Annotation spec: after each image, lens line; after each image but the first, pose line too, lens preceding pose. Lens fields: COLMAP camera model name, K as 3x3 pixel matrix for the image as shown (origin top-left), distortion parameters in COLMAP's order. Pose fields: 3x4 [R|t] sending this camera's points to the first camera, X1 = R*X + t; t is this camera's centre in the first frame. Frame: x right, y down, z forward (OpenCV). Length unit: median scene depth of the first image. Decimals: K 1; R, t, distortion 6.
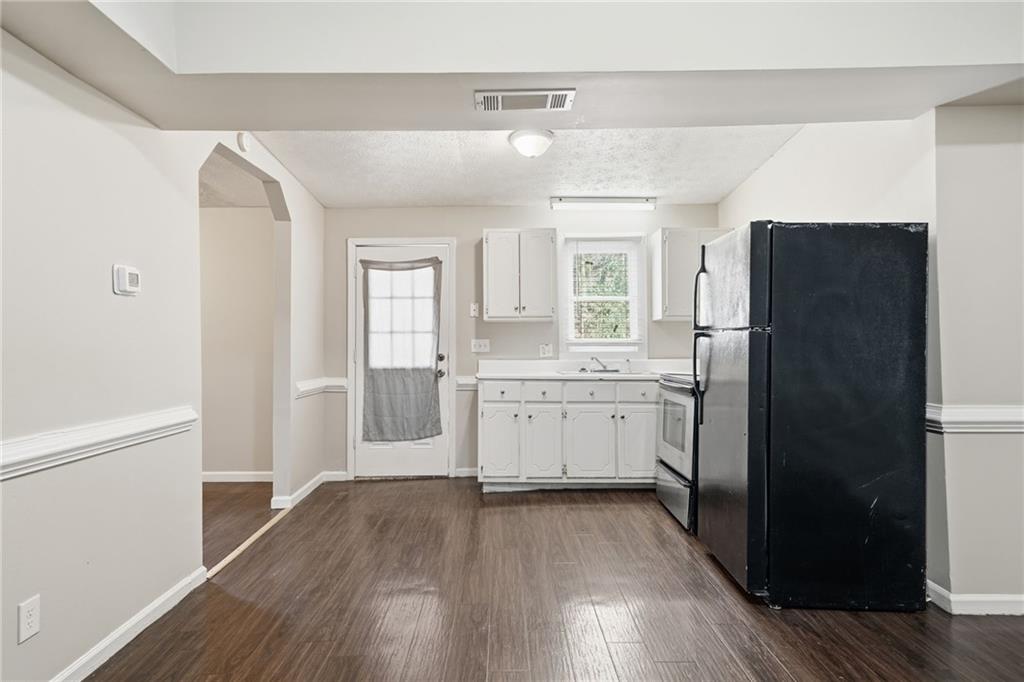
lens RADIAL K [[522.6, 0, 508.4], [0, 522.6, 348.1], [0, 0, 1]] dist [0.015937, 0.000216]
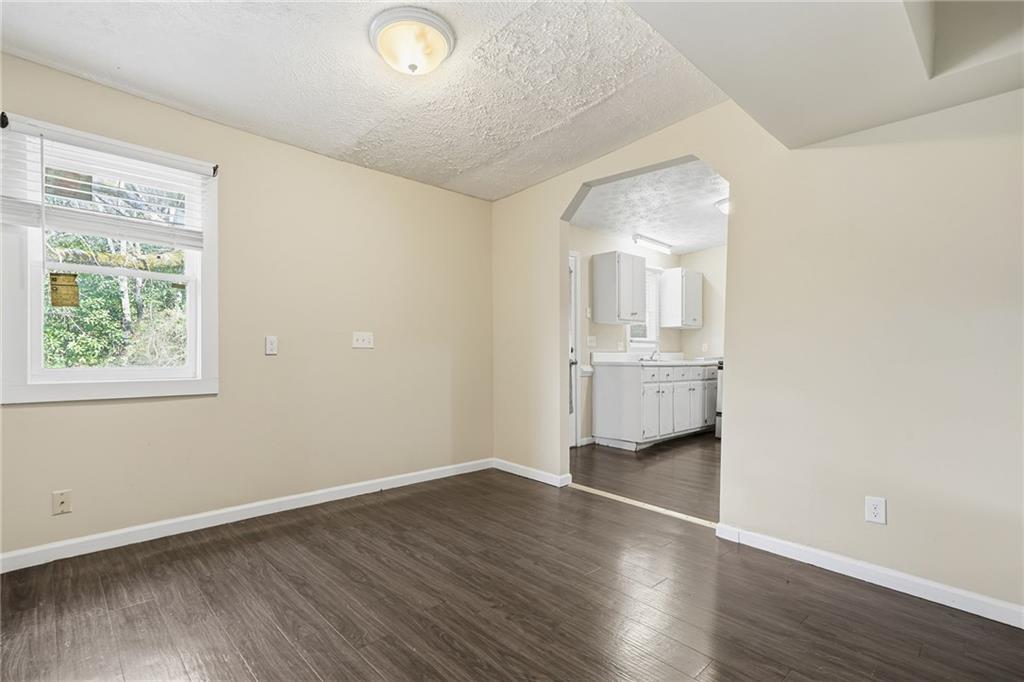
lens RADIAL K [[522.6, 0, 508.4], [0, 522.6, 348.1], [0, 0, 1]] dist [0.015937, 0.000216]
pose [[0.755723, 0.013460, 0.654753, -1.050126], [-0.015483, 0.999877, -0.002684, 0.019268], [-0.654708, -0.008109, 0.755838, 0.172228]]
